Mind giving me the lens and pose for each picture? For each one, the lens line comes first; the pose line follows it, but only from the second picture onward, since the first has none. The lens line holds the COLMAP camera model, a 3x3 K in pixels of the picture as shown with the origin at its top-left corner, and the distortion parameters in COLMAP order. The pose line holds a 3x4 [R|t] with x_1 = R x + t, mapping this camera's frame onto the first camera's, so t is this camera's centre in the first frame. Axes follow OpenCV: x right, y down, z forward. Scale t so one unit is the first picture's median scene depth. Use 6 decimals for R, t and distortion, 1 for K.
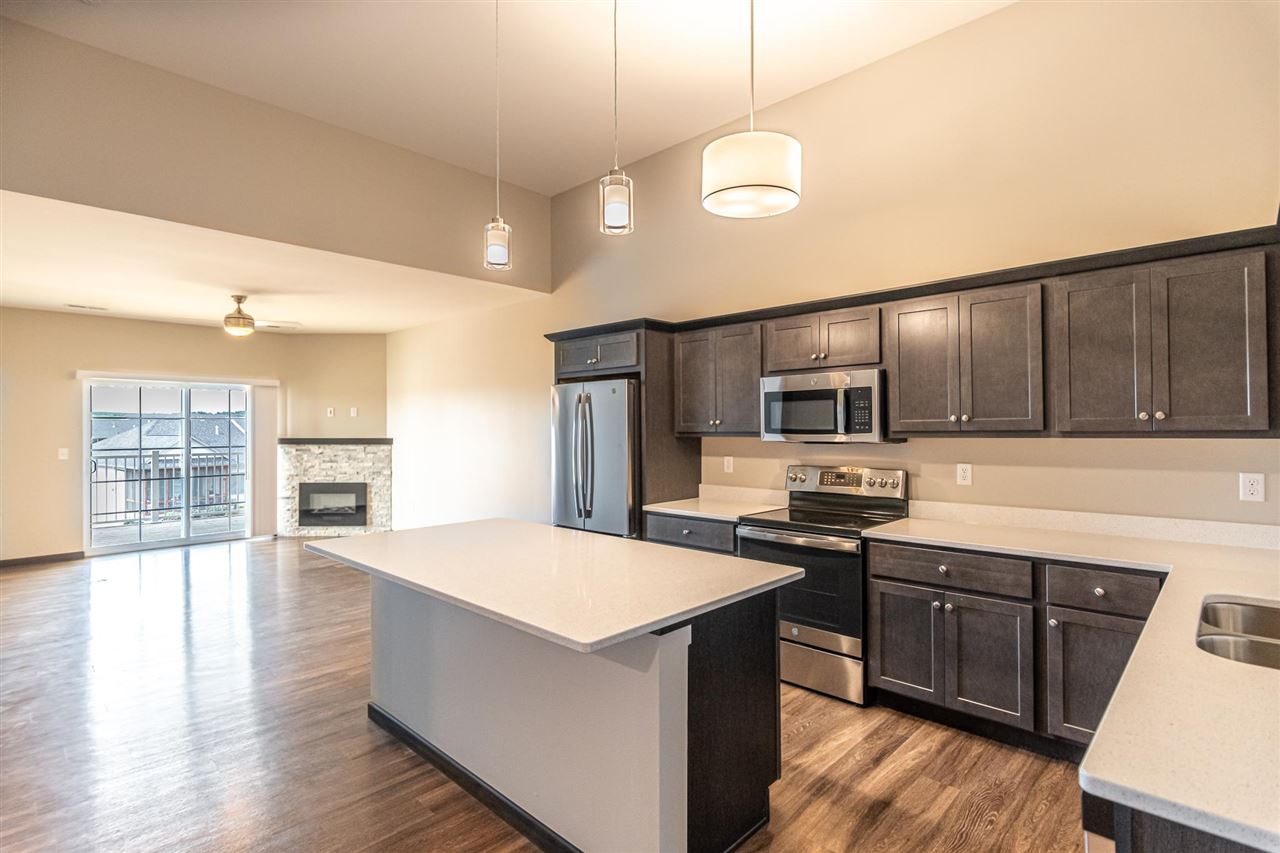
lens RADIAL K [[620.0, 0, 640.0], [0, 620.0, 426.5], [0, 0, 1]] dist [0.000545, -0.000013]
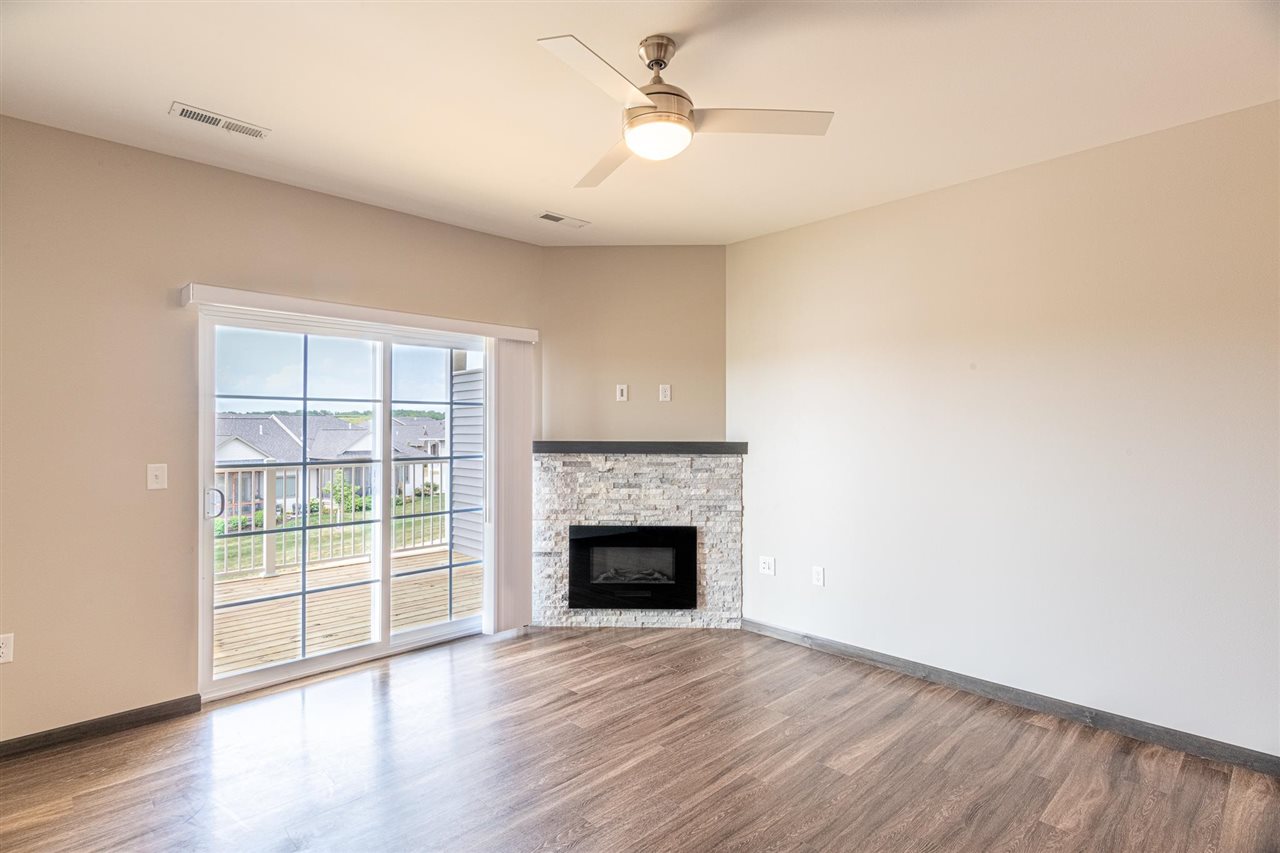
lens RADIAL K [[630.1, 0, 640.0], [0, 630.1, 426.5], [0, 0, 1]] dist [-0.000235, 0.000006]
pose [[0.999263, 0.002741, -0.038275, -0.468357], [-0.002825, 0.999994, -0.002137, 0.007115], [0.038269, 0.002244, 0.999265, 0.464750]]
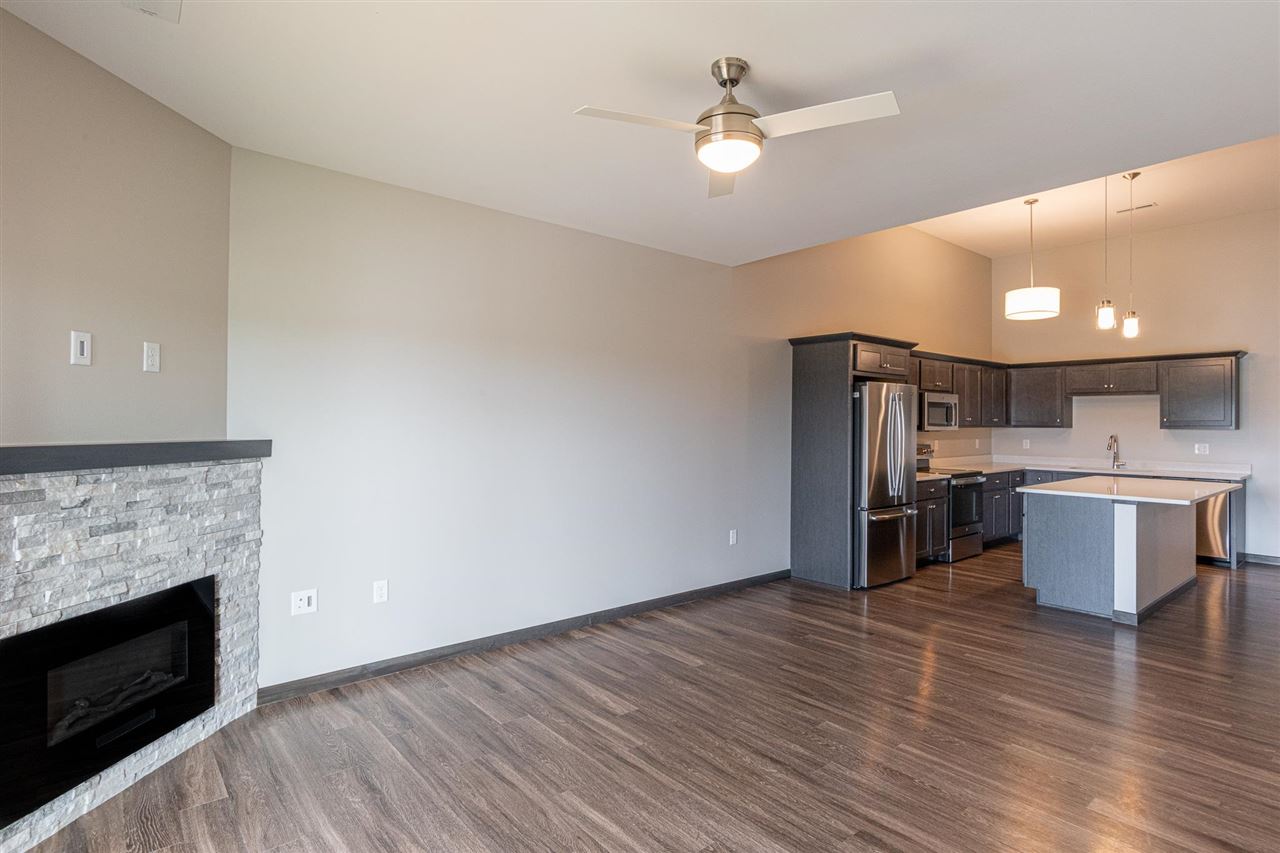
lens RADIAL K [[650.0, 0, 640.0], [0, 650.0, 426.5], [0, 0, 1]] dist [0.000268, -0.000095]
pose [[0.106000, 0.000210, 0.994366, -0.763347], [-0.009783, 0.999952, 0.000832, 0.008462], [-0.994318, -0.009816, 0.105997, 0.737226]]
